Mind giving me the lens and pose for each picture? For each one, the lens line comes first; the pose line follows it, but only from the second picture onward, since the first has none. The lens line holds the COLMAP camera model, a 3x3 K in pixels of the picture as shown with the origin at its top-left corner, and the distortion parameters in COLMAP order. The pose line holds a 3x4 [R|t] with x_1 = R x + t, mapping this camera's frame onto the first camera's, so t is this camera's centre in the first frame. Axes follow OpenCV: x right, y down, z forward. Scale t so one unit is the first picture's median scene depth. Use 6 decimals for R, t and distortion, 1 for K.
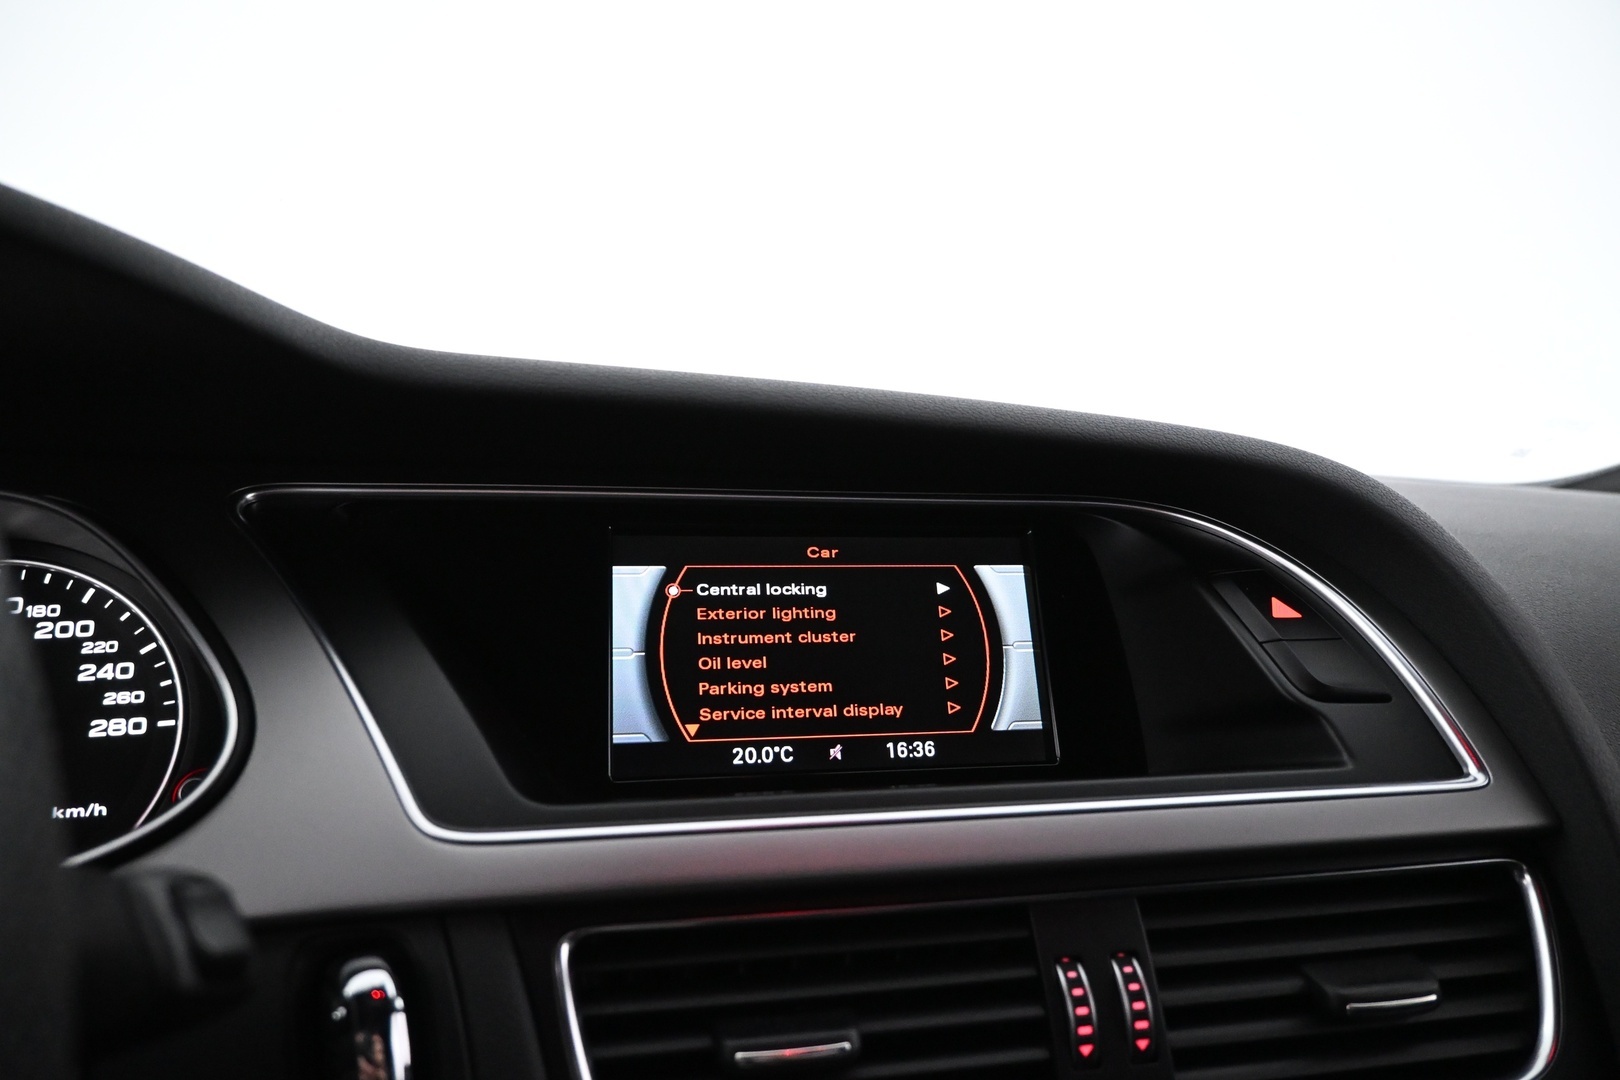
lens RADIAL K [[1091.0, 0, 811.3], [0, 1091.0, 539.6], [0, 0, 1]] dist [-0.003798, -0.007121]
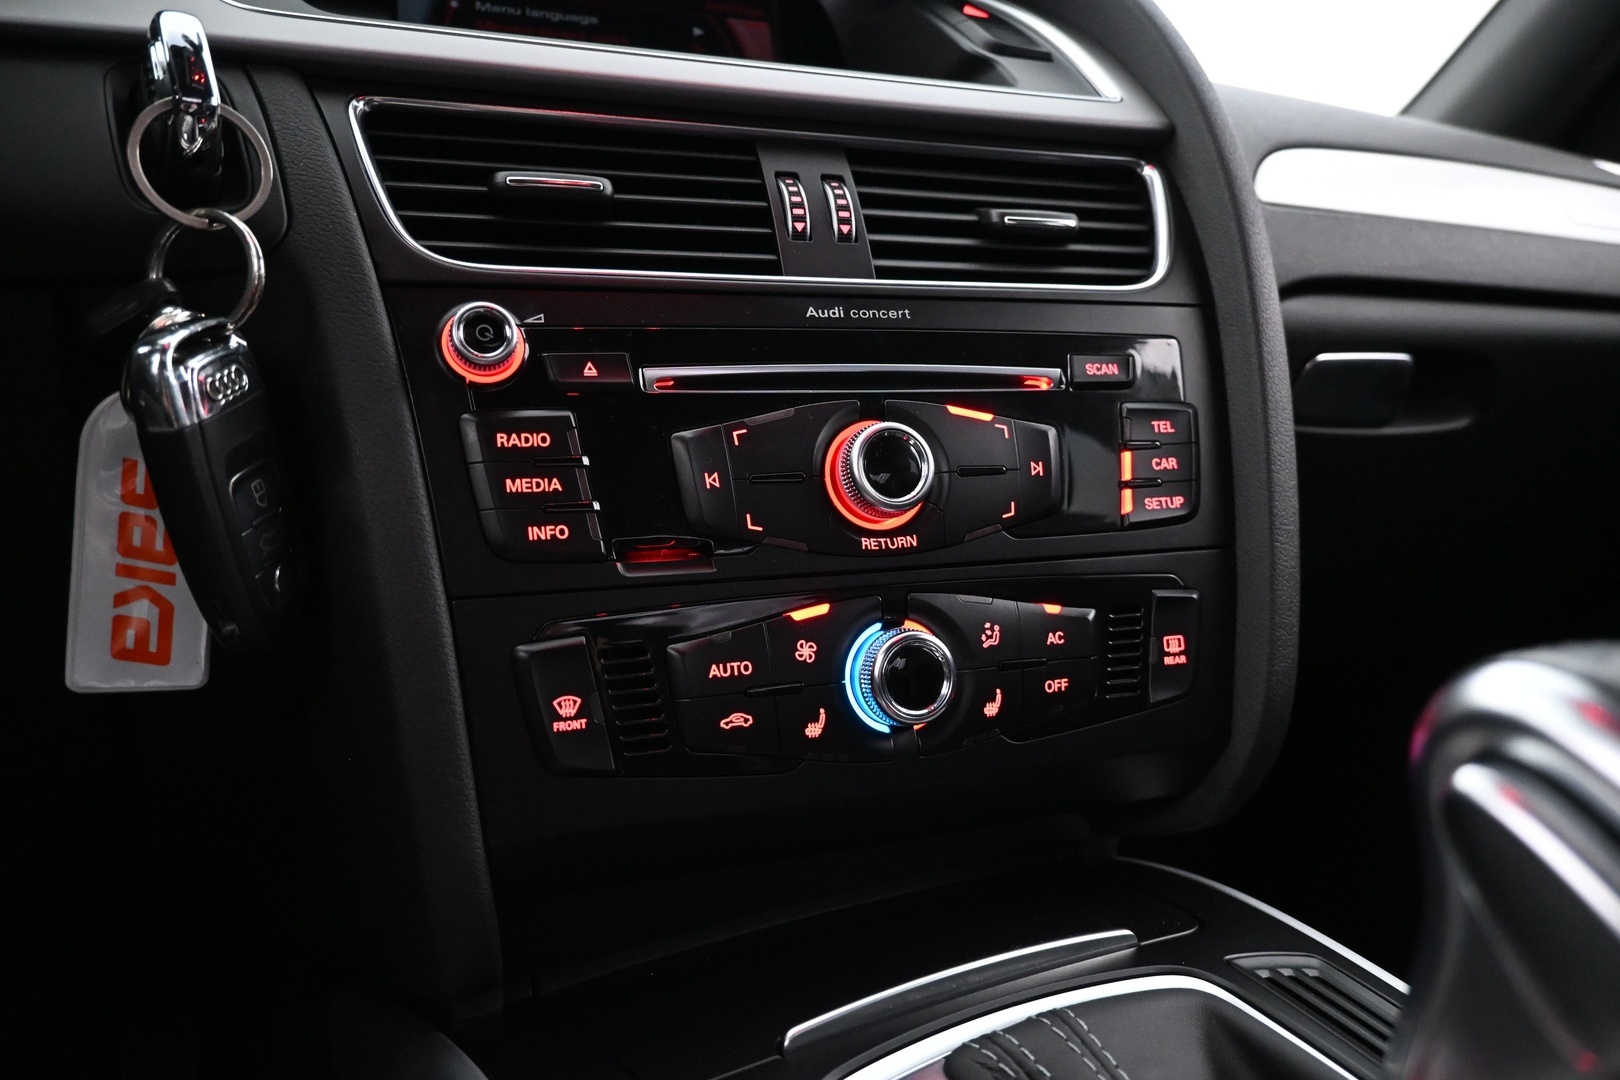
lens RADIAL K [[1091.0, 0, 802.3], [0, 1091.0, 549.6], [0, 0, 1]] dist [-0.003798, -0.007121]
pose [[0.986083, -0.038733, 0.161681, 0.032163], [0.030395, 0.998093, 0.053728, 0.627972], [-0.163454, -0.048066, 0.985379, -0.196971]]
